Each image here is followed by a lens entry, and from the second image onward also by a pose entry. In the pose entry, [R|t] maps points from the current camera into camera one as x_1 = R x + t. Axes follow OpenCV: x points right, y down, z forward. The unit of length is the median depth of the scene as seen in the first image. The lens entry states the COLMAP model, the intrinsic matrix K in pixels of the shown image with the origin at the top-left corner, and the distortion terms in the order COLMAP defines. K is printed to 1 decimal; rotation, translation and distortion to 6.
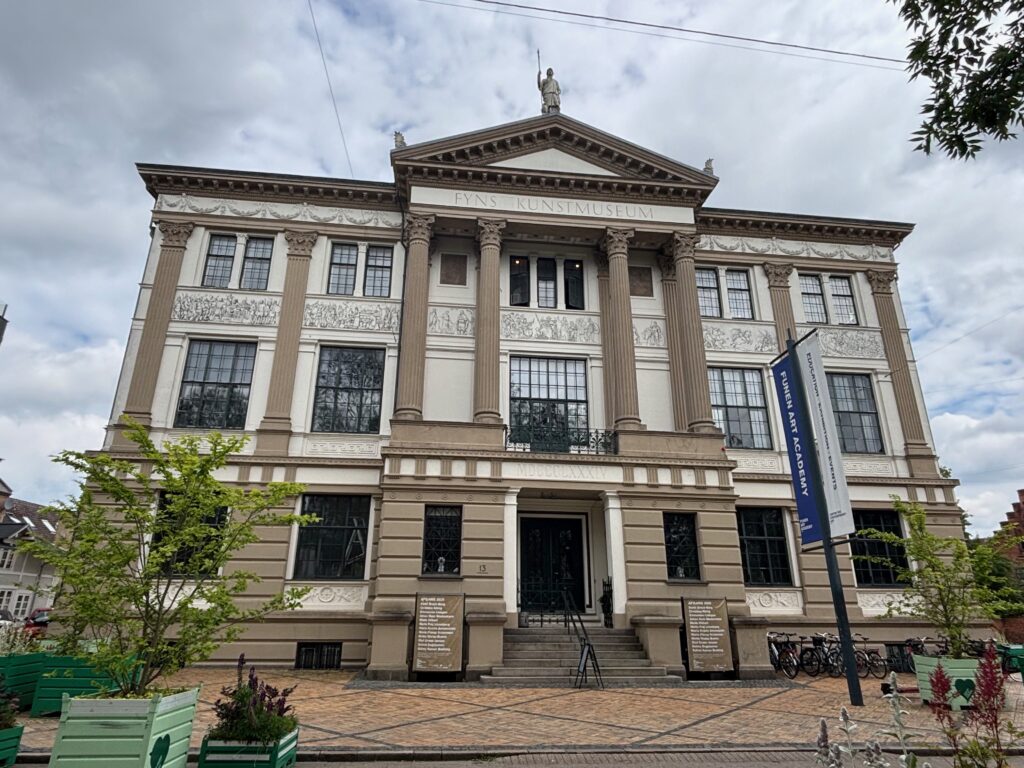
lens RADIAL K [[629.6, 0, 508.9], [0, 629.6, 379.2], [0, 0, 1]] dist [0.029966, -0.003307]
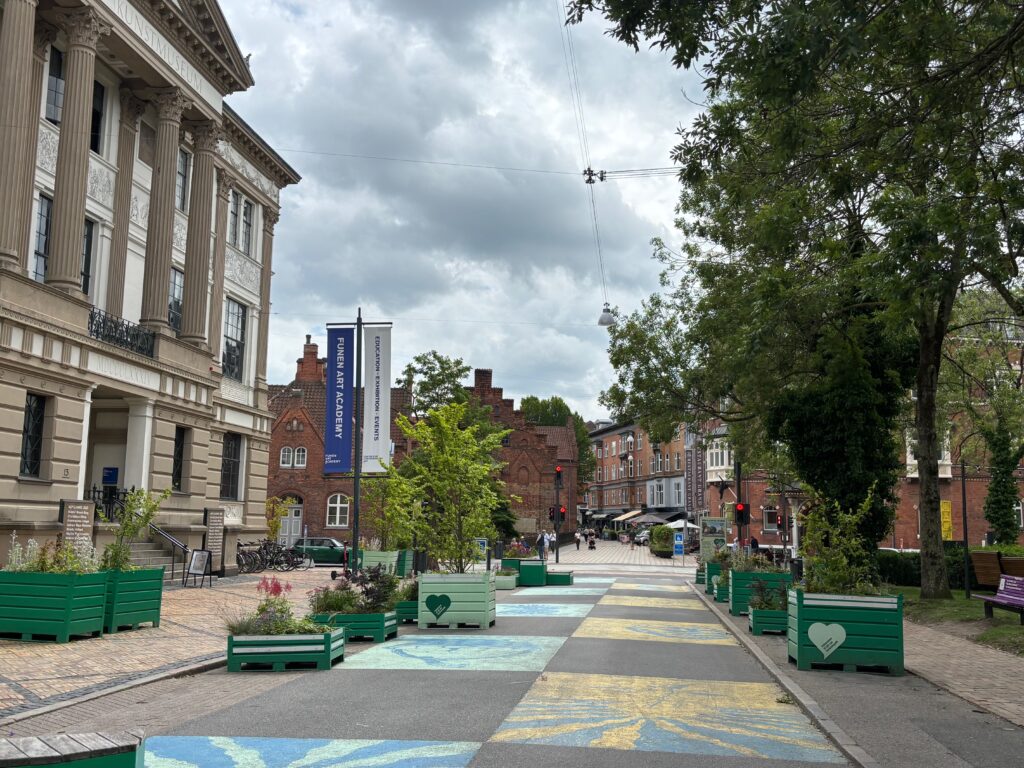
lens RADIAL K [[997.3, 0, 517.2], [0, 997.3, 385.8], [0, 0, 1]] dist [0.024054, 0.000000]
pose [[0.258459, 0.137310, 0.956214, -1.100340], [-0.354653, 0.934214, -0.038290, 0.024674], [-0.898565, -0.329228, 0.290153, 0.093320]]
